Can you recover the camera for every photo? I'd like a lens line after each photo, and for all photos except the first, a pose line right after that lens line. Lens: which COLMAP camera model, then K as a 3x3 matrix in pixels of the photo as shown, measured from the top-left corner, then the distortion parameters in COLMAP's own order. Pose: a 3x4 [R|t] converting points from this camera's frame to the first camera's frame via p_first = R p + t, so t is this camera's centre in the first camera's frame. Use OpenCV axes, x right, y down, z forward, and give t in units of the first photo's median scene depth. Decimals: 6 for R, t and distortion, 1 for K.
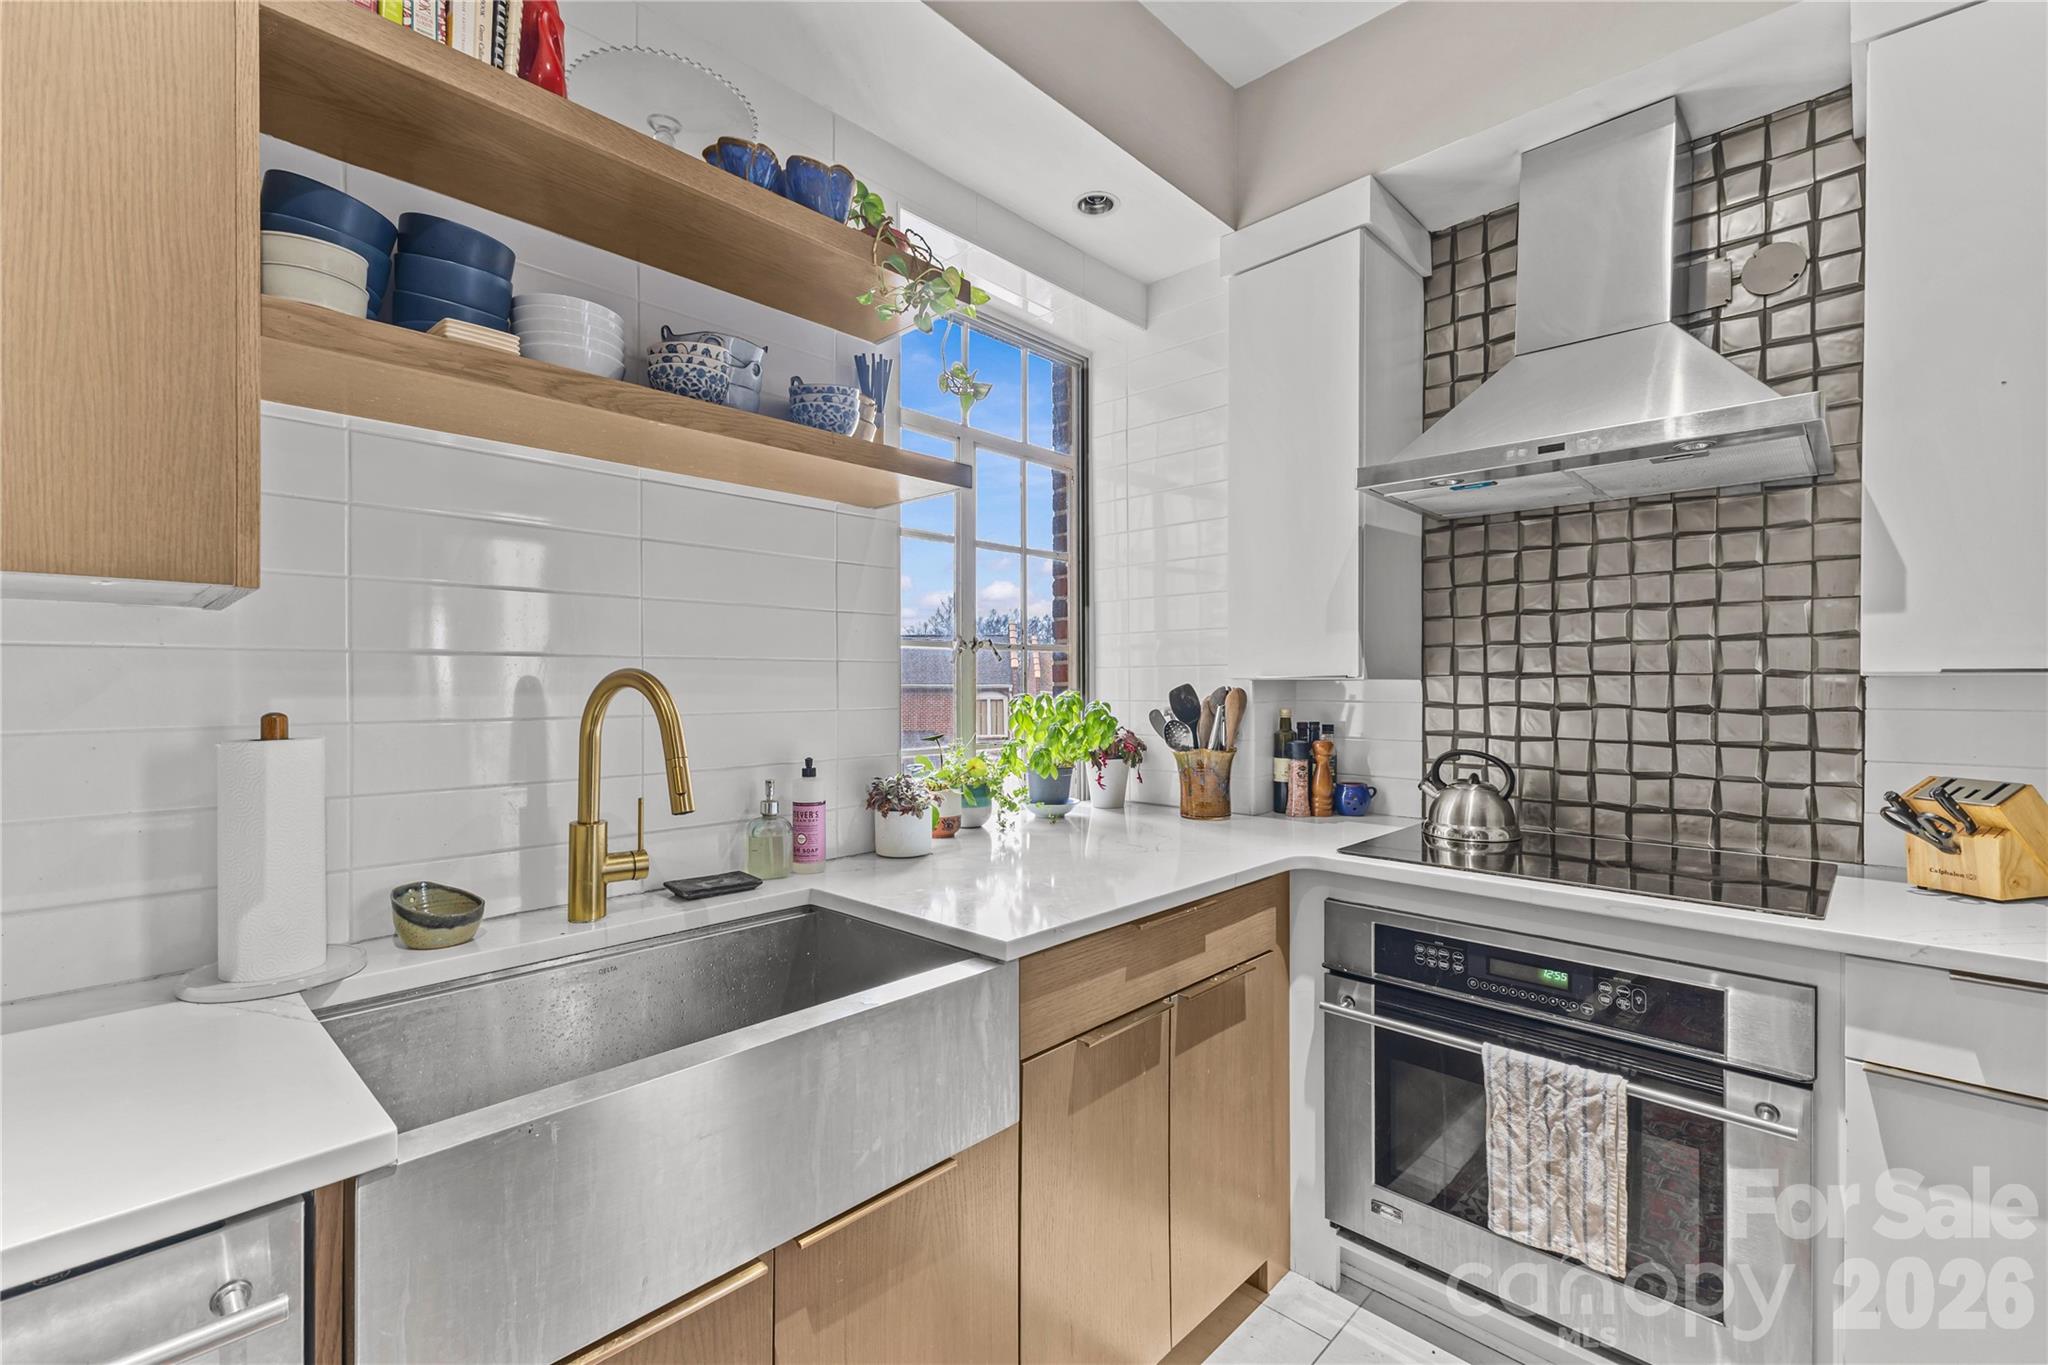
lens RADIAL K [[877.2, 0, 1024.4], [0, 877.2, 690.6], [0, 0, 1]] dist [0.012245, -0.005024]
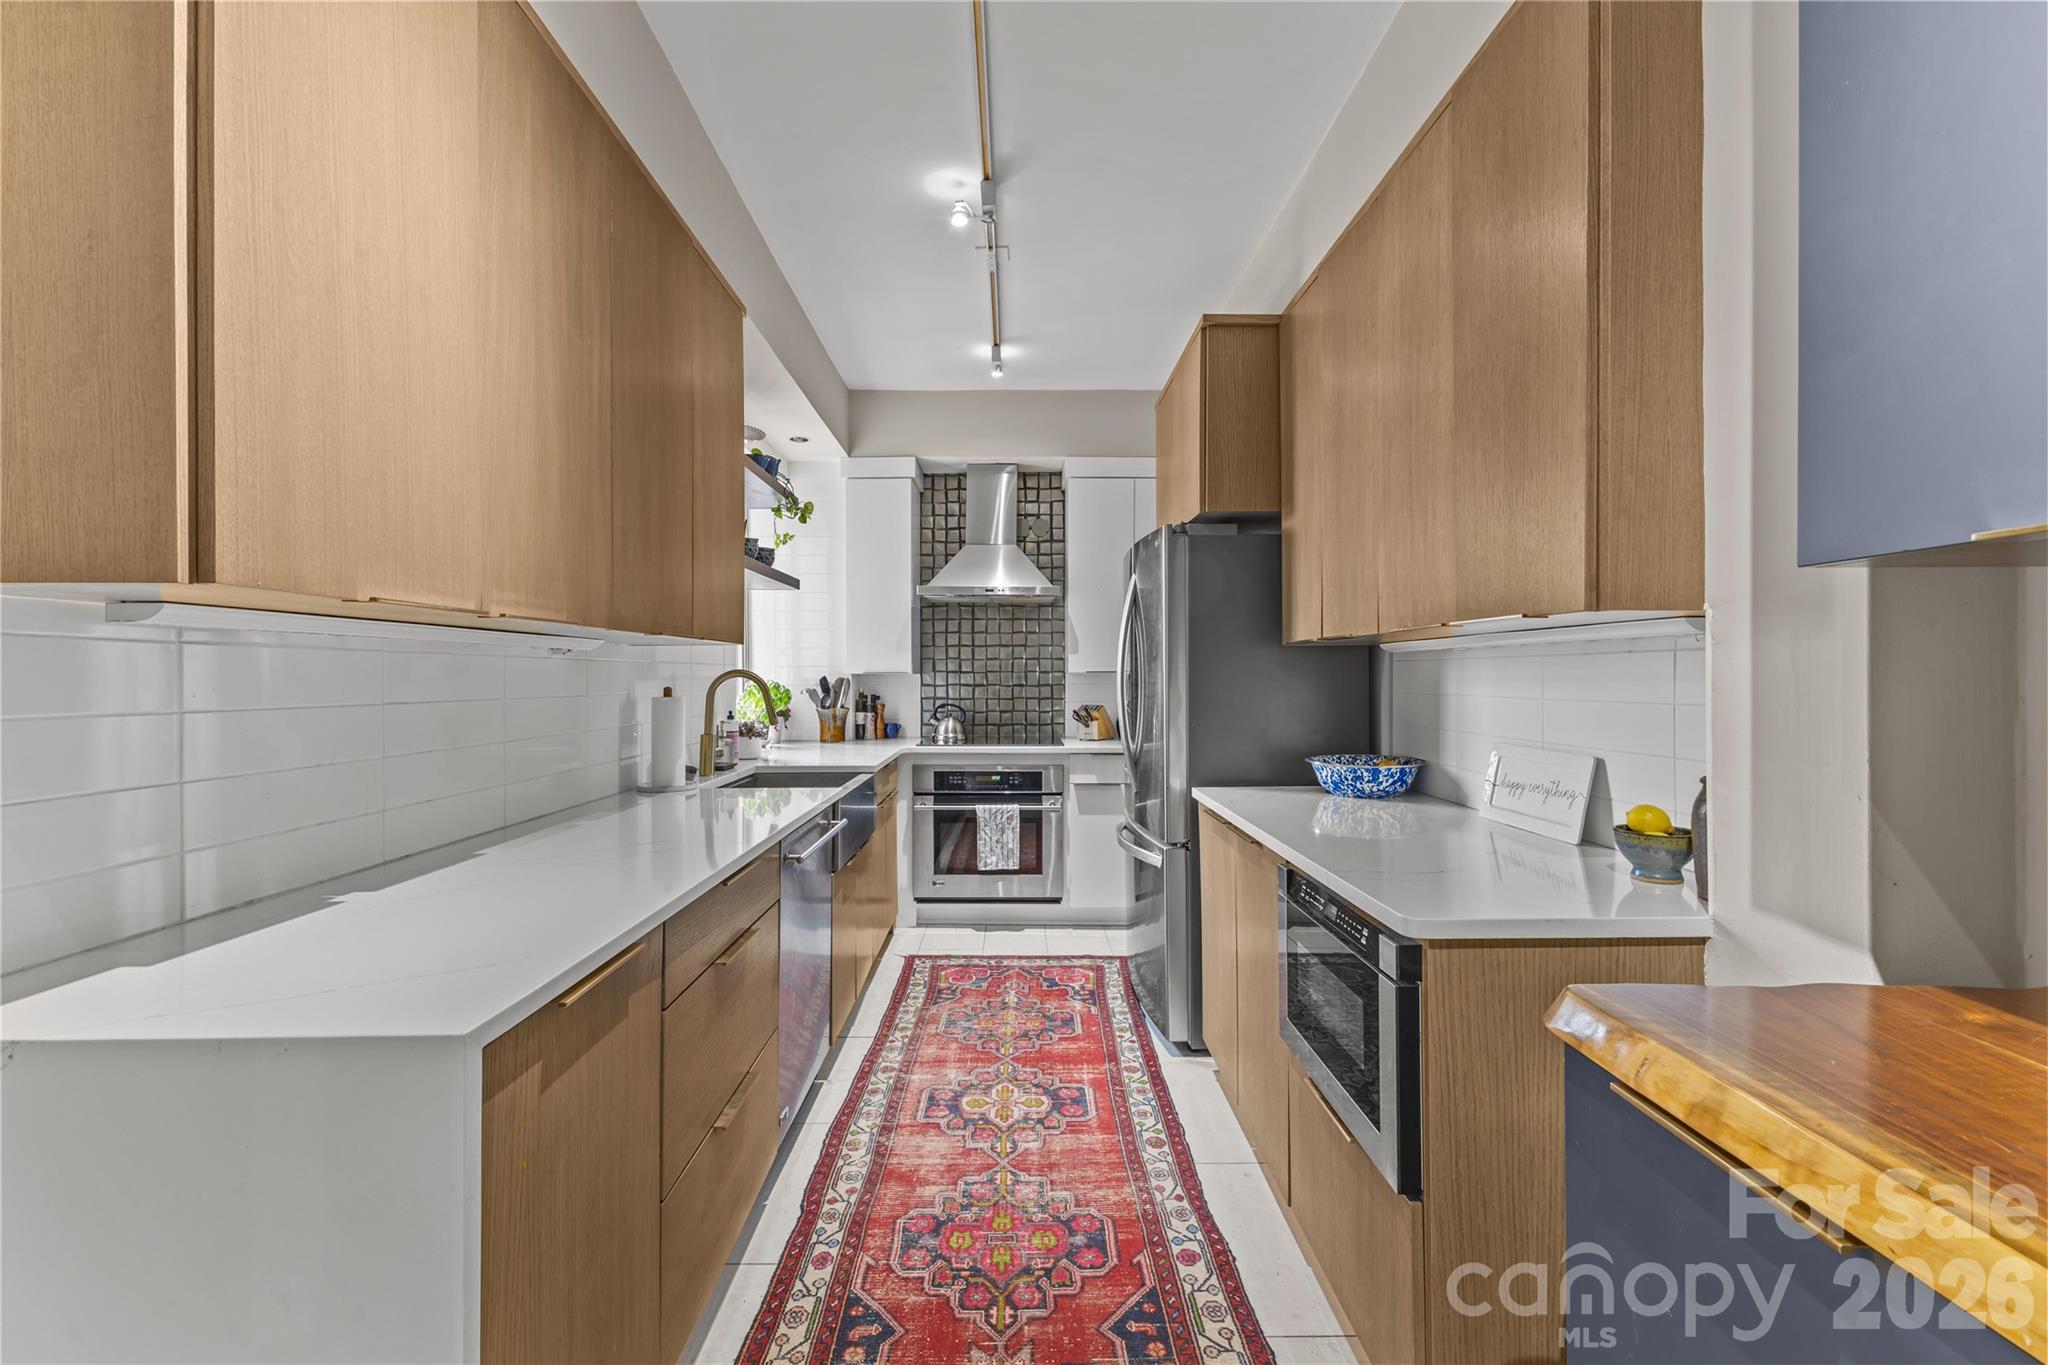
lens RADIAL K [[892.7, 0, 1015.7], [0, 892.7, 679.2], [0, 0, 1]] dist [0.009756, -0.000387]
pose [[0.716518, -0.003103, 0.697561, -1.098977], [0.006217, 0.999979, -0.001938, 0.007686], [-0.697541, 0.005726, 0.716522, -0.899758]]
